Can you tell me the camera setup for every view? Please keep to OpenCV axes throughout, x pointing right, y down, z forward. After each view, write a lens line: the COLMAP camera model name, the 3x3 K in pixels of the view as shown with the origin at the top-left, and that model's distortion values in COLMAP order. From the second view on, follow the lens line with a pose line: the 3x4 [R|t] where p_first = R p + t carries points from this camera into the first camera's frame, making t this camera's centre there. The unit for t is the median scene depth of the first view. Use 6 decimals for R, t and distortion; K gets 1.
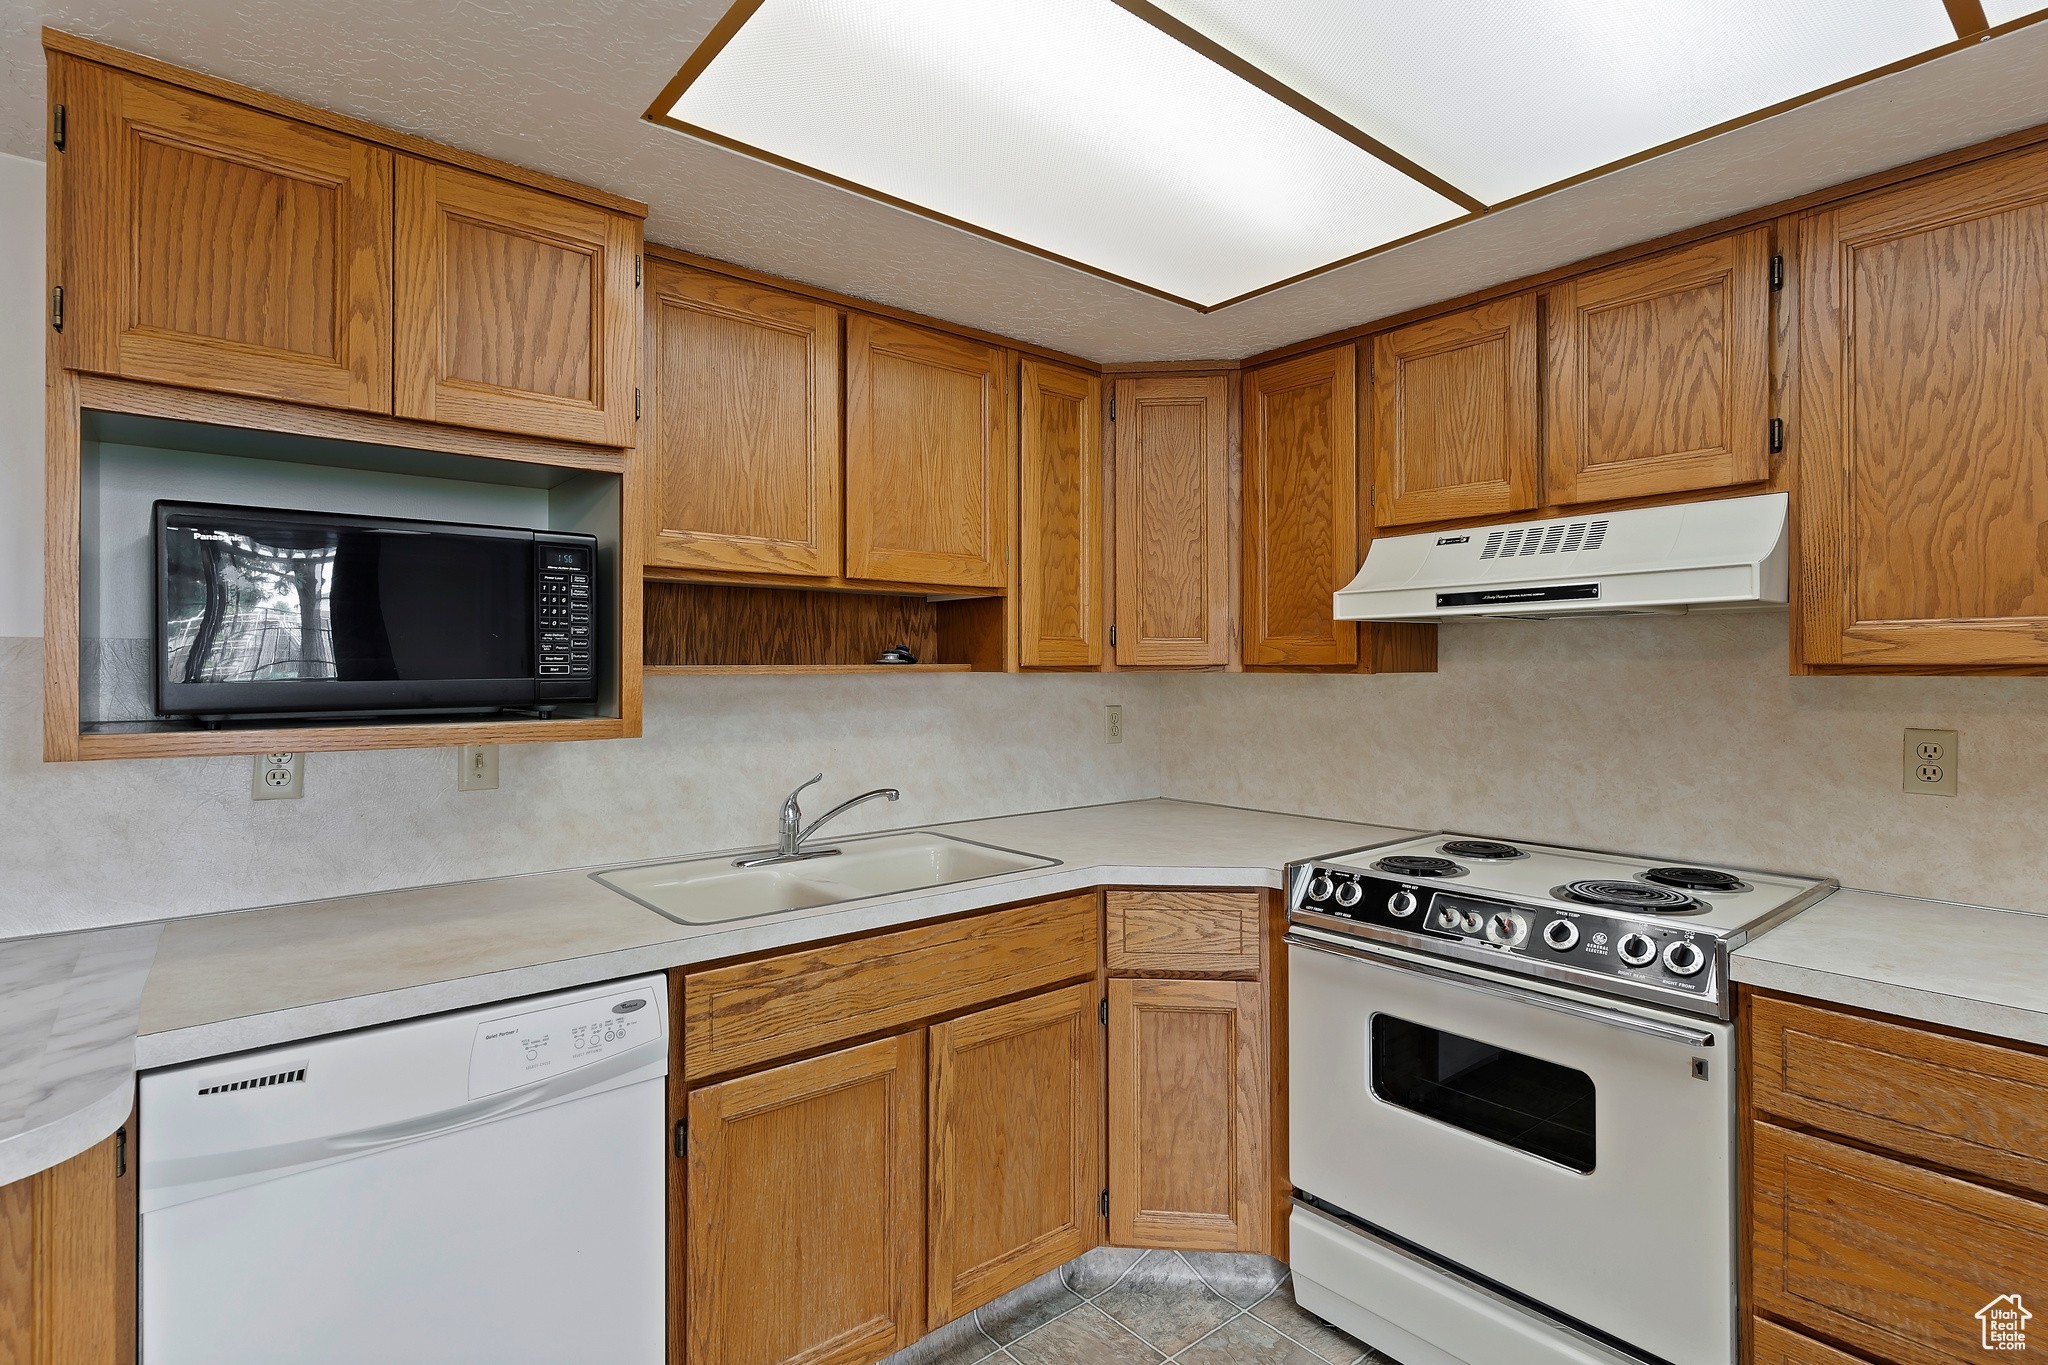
lens RADIAL K [[998.6, 0, 1022.6], [0, 998.6, 672.4], [0, 0, 1]] dist [-0.001299, -0.000468]
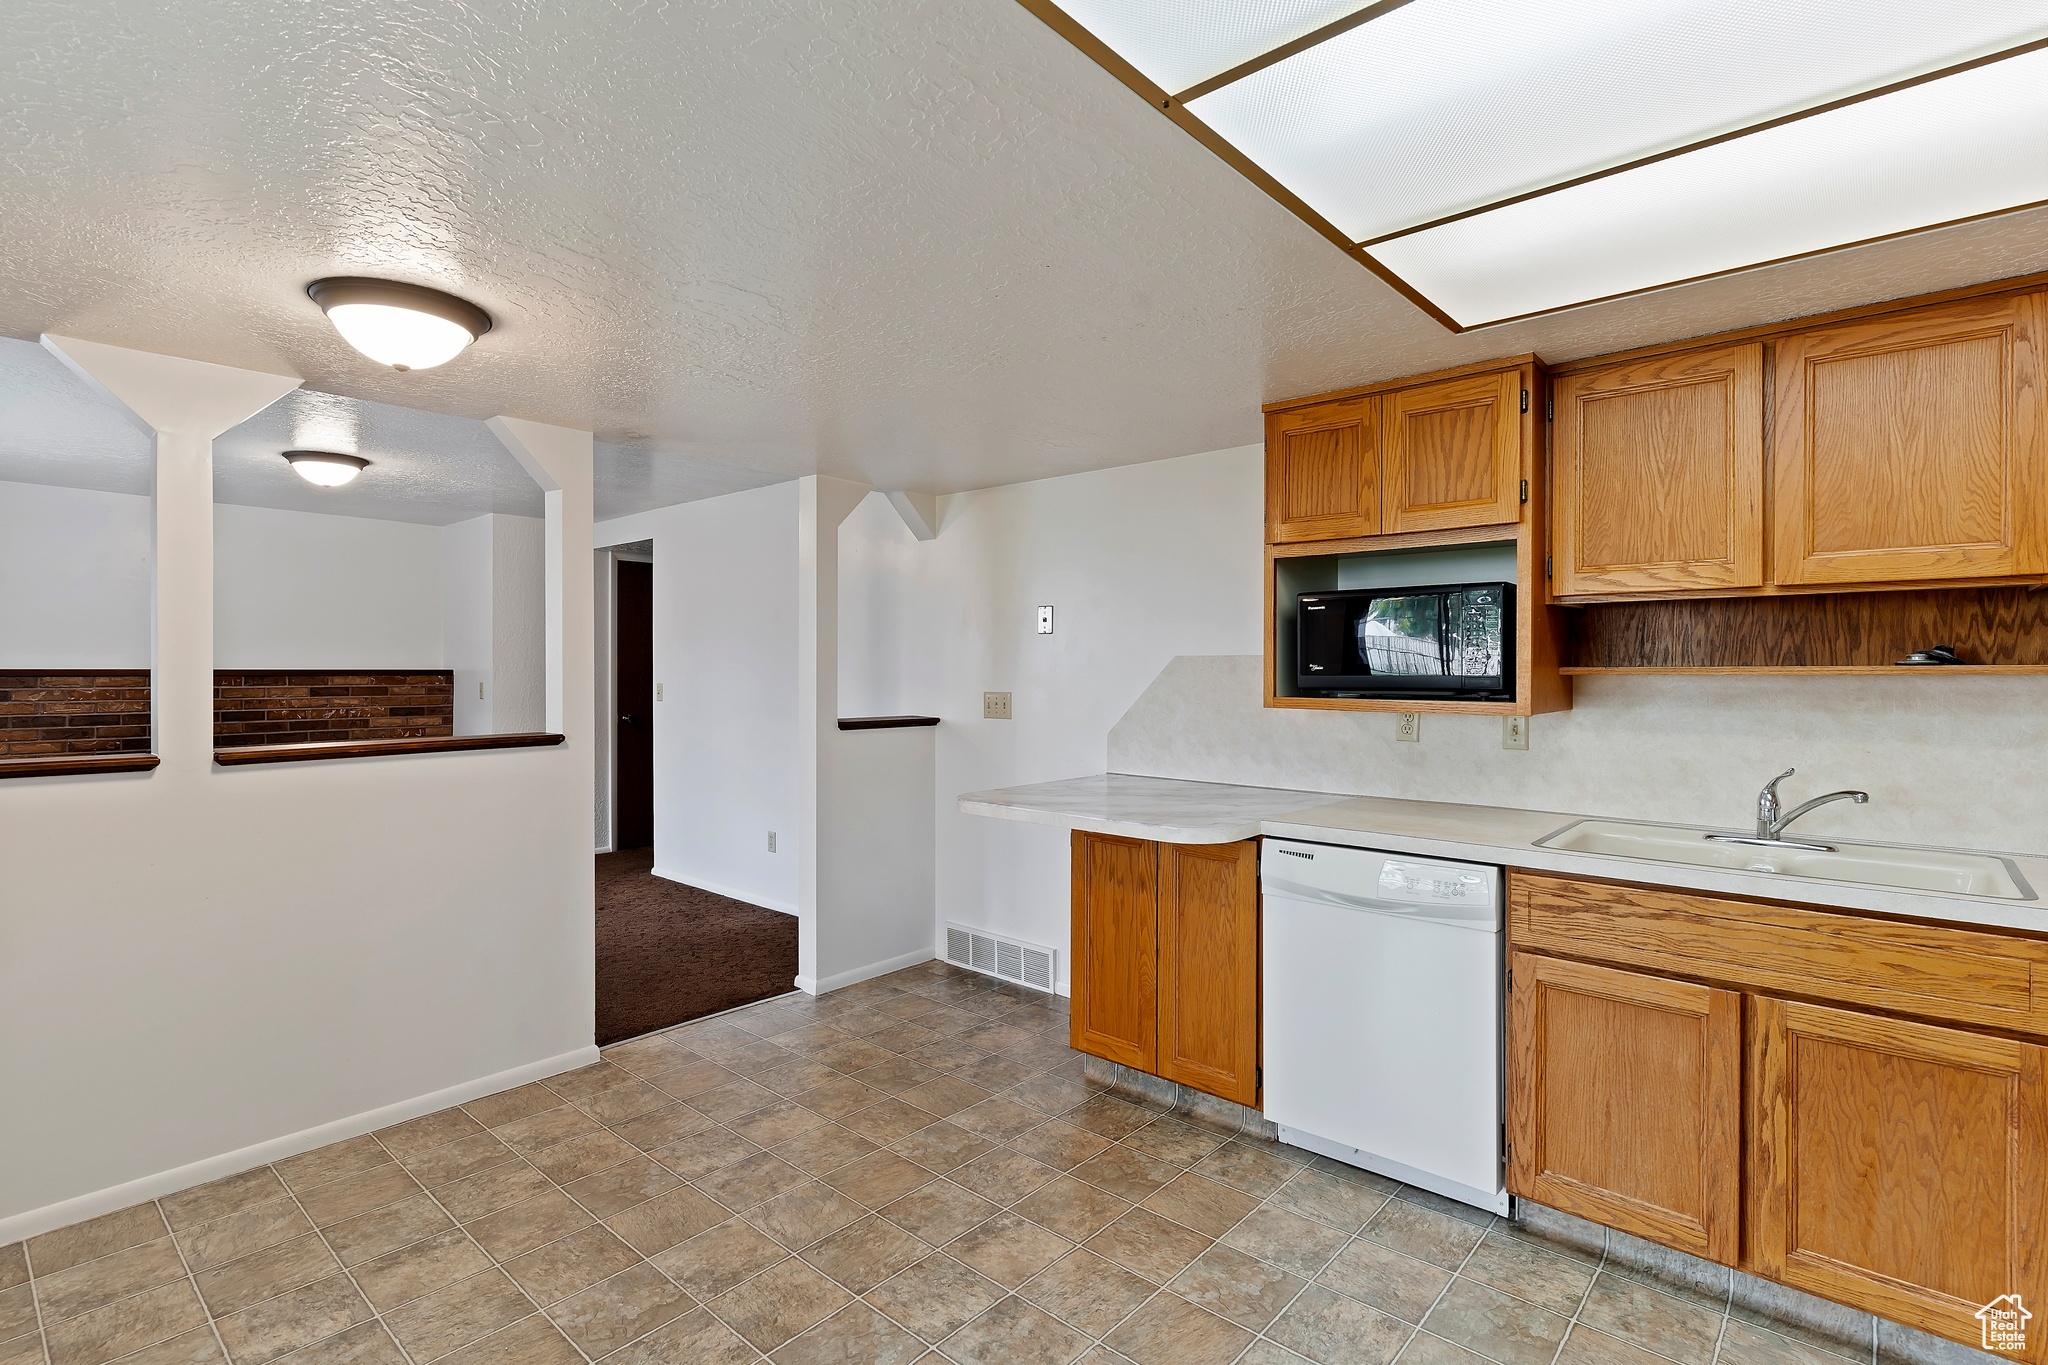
lens RADIAL K [[970.2, 0, 1027.7], [0, 970.2, 708.4], [0, 0, 1]] dist [-0.000831, -0.000140]
pose [[0.157394, 0.040927, -0.986687, 0.818630], [-0.004366, 0.999160, 0.040748, -0.001613], [0.987526, -0.002106, 0.157440, 0.038726]]
